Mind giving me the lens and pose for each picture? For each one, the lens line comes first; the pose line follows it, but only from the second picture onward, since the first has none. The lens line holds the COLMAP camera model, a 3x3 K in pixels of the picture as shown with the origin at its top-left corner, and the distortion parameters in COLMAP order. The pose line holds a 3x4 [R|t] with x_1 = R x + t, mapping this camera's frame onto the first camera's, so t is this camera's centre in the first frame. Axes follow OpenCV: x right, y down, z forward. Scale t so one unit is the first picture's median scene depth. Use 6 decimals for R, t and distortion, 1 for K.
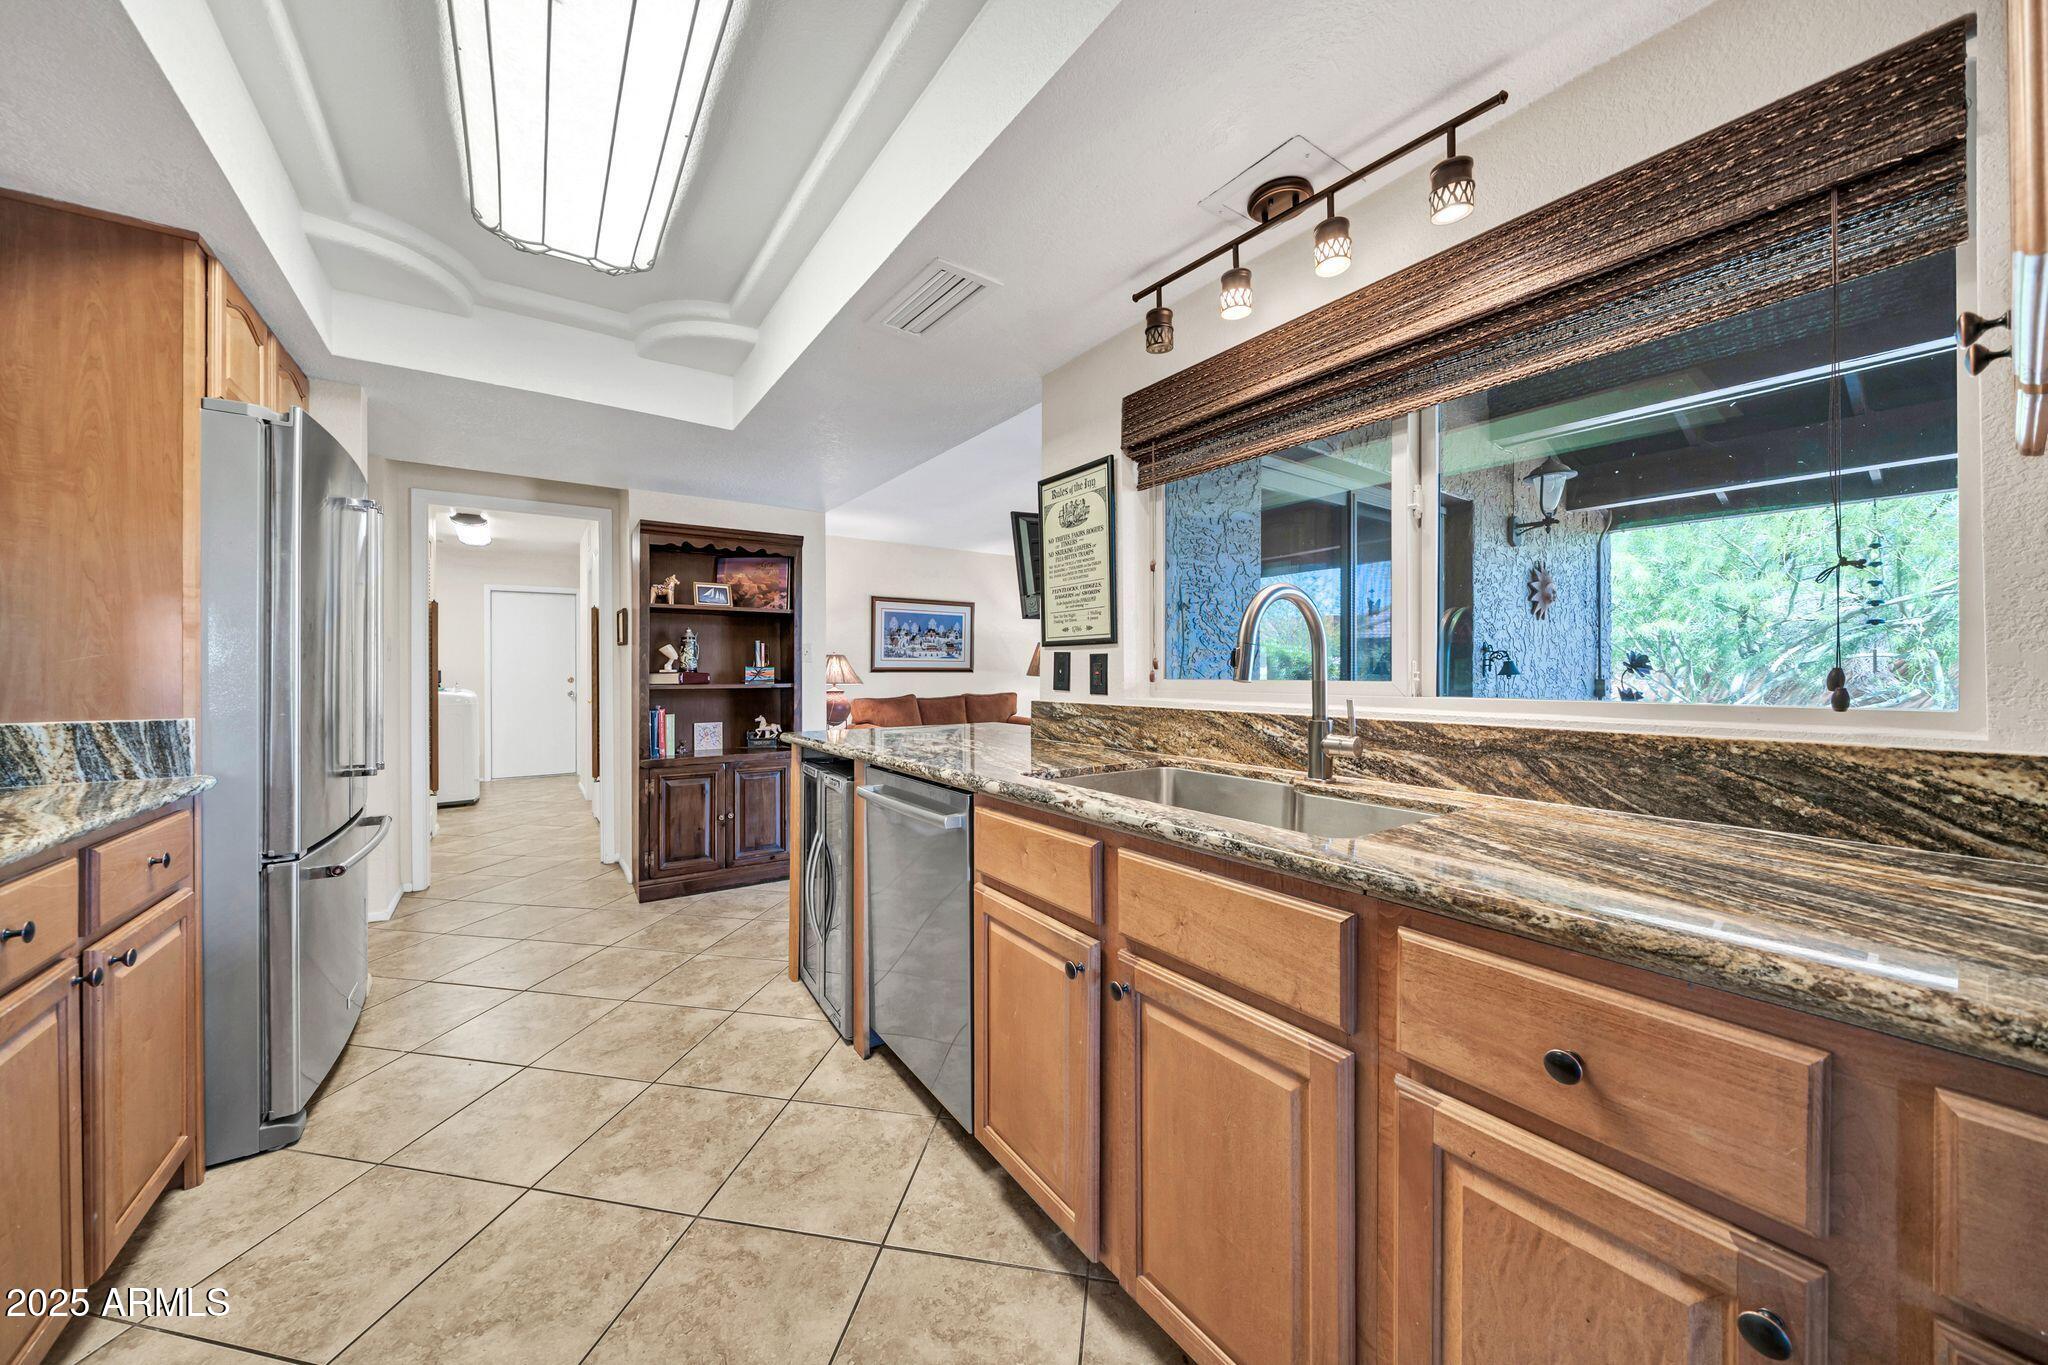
lens RADIAL K [[727.0, 0, 1013.7], [0, 727.0, 671.6], [0, 0, 1]] dist [-0.006869, -0.000200]
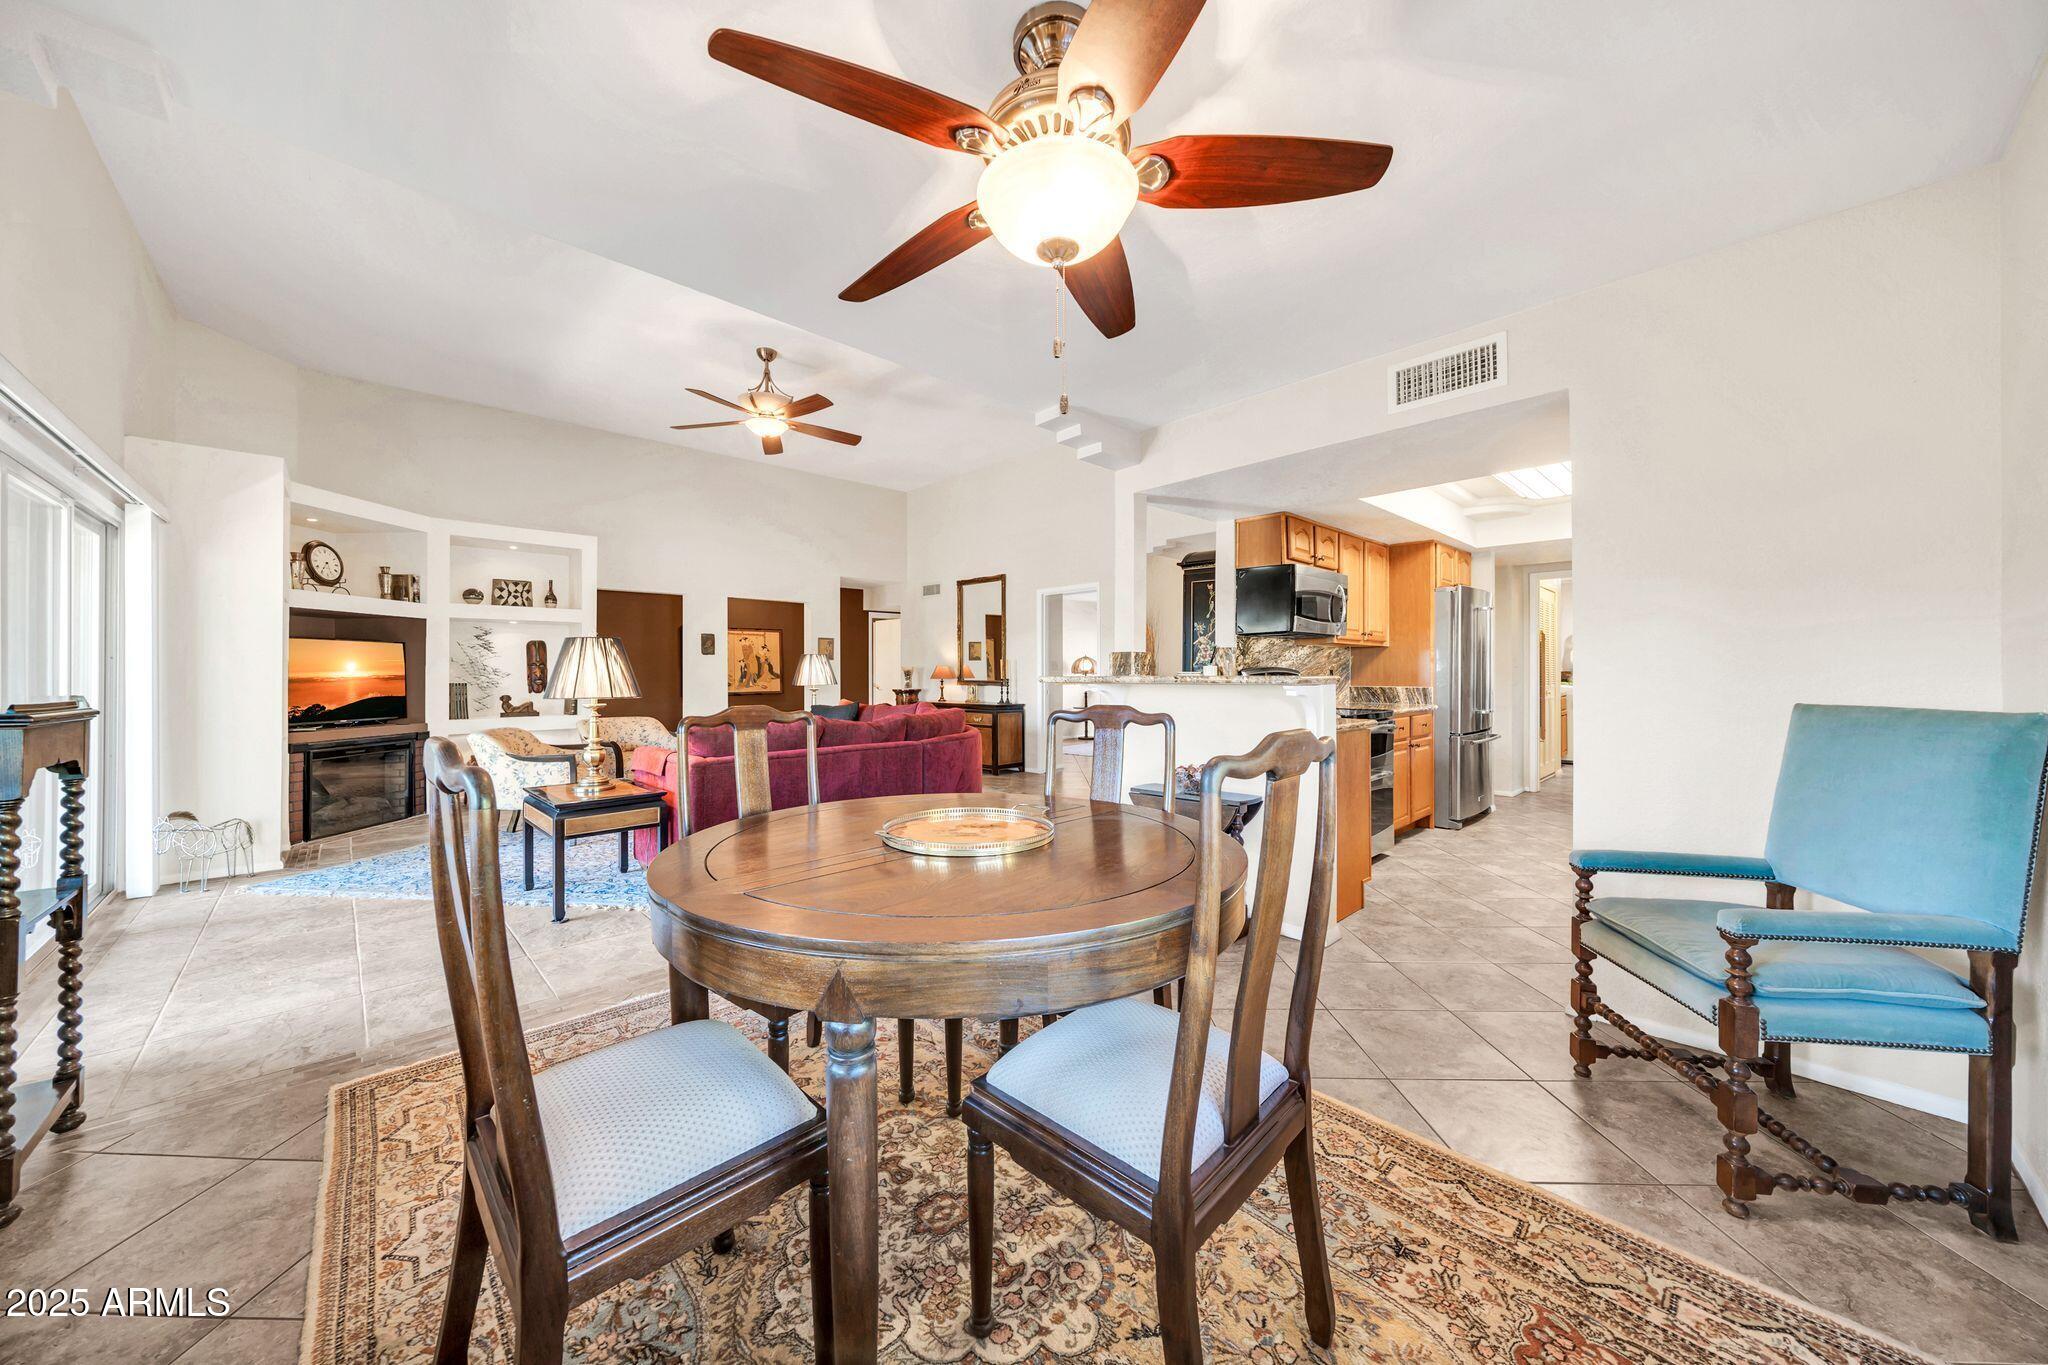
lens RADIAL K [[696.4, 0, 1015.6], [0, 696.4, 666.5], [0, 0, 1]] dist [-0.001861, -0.000051]
pose [[0.166260, -0.004721, -0.986071, 1.248662], [-0.003710, 0.999978, -0.005414, -0.004561], [0.986075, 0.004559, 0.166239, -1.047211]]
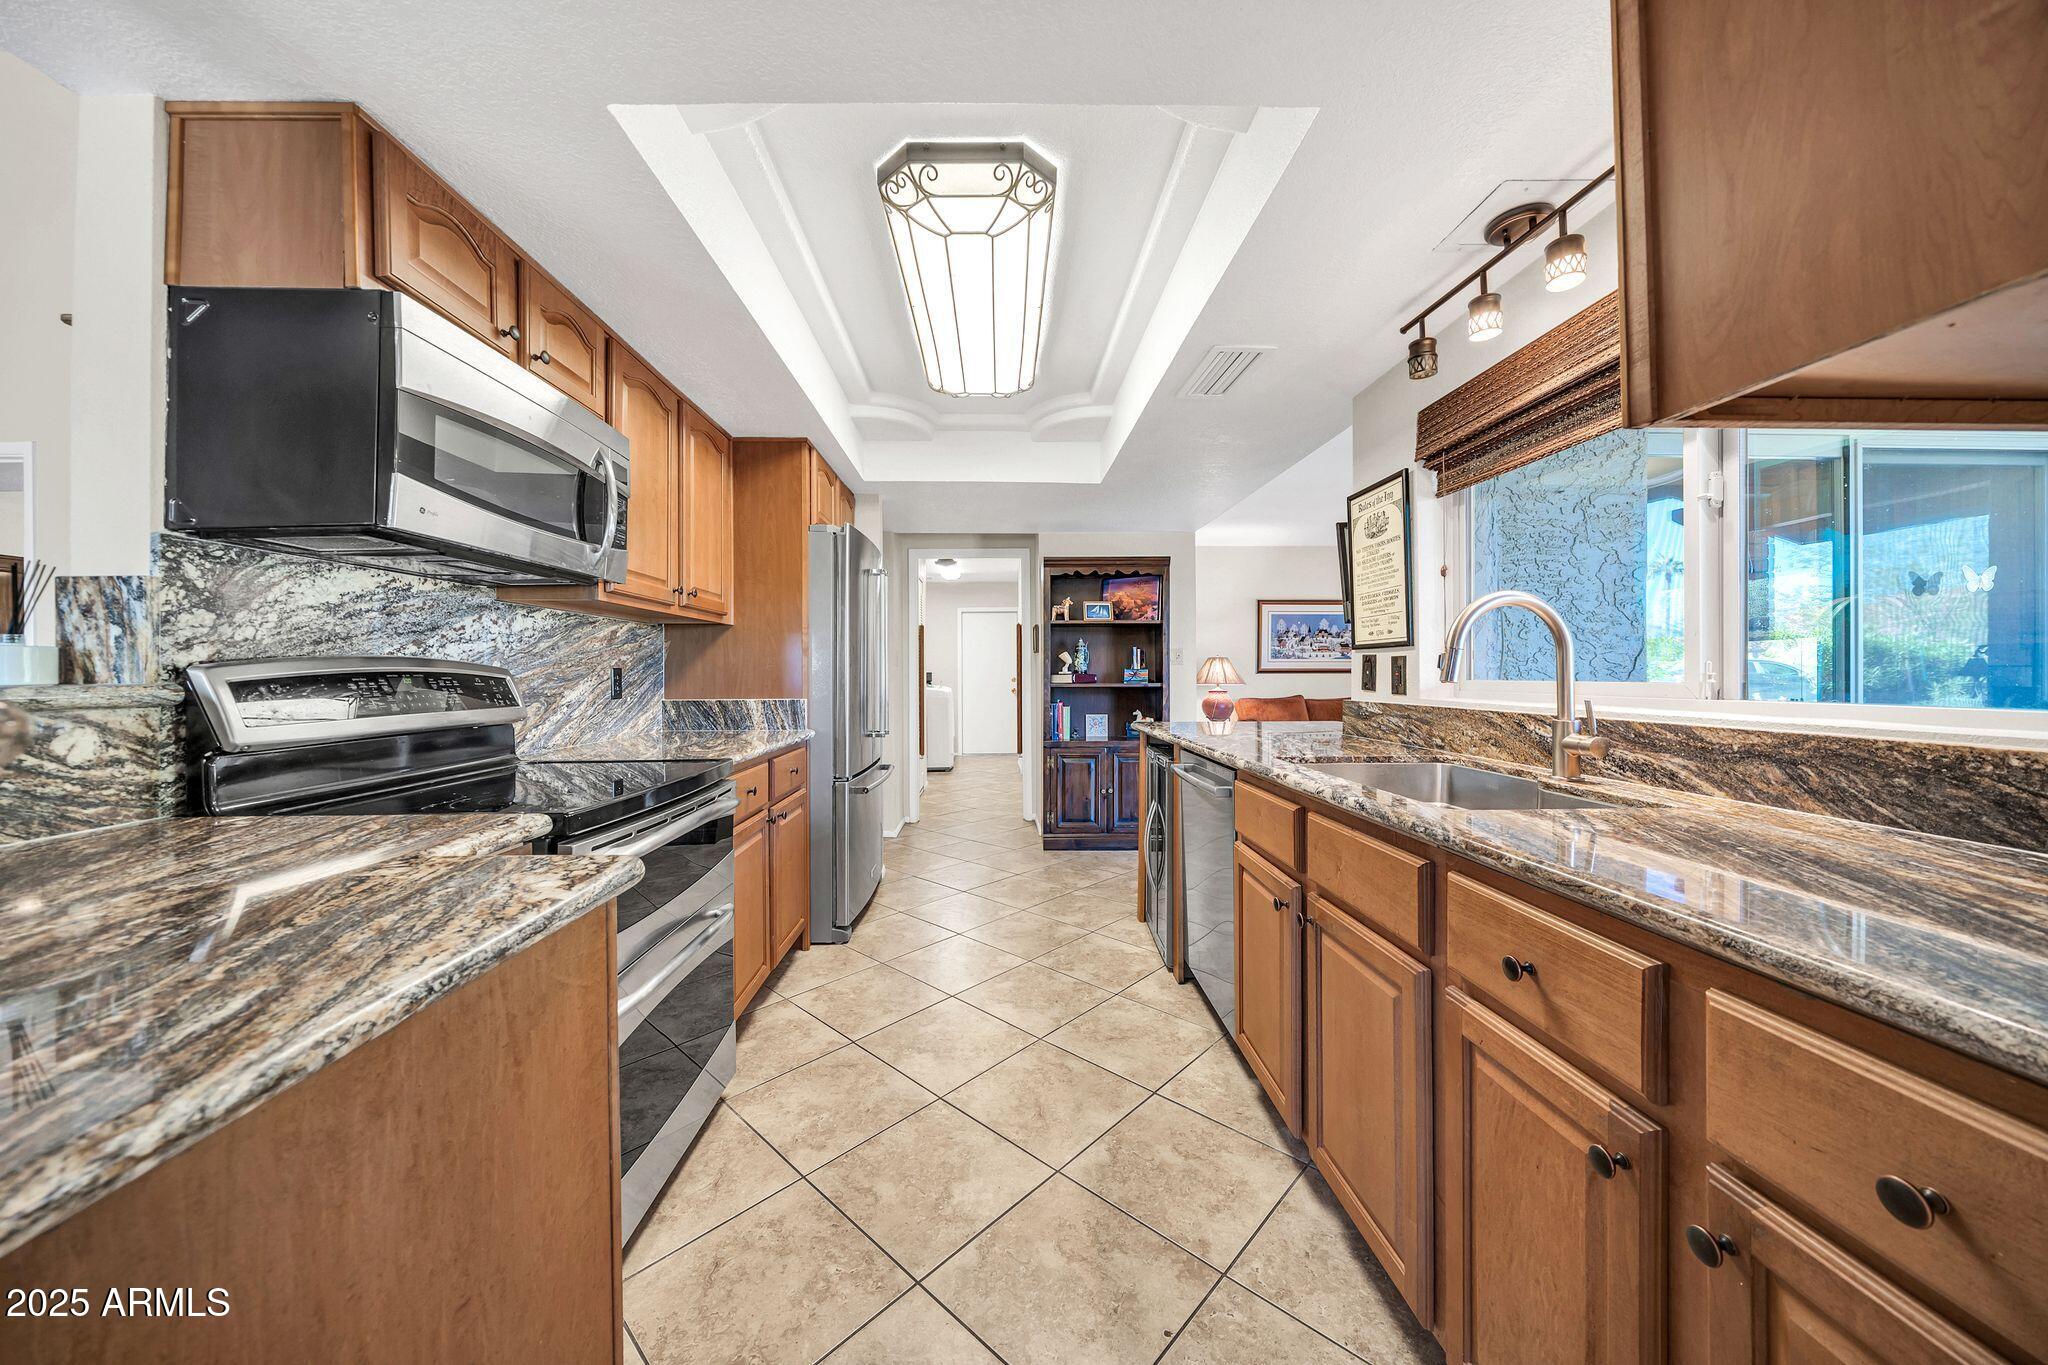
lens RADIAL K [[727.0, 0, 1013.7], [0, 727.0, 671.6], [0, 0, 1]] dist [-0.006869, -0.000200]
pose [[0.841054, -0.002684, -0.540944, 0.244639], [0.002042, 0.999996, -0.001787, -0.001248], [0.540947, 0.000398, 0.841057, -0.216477]]
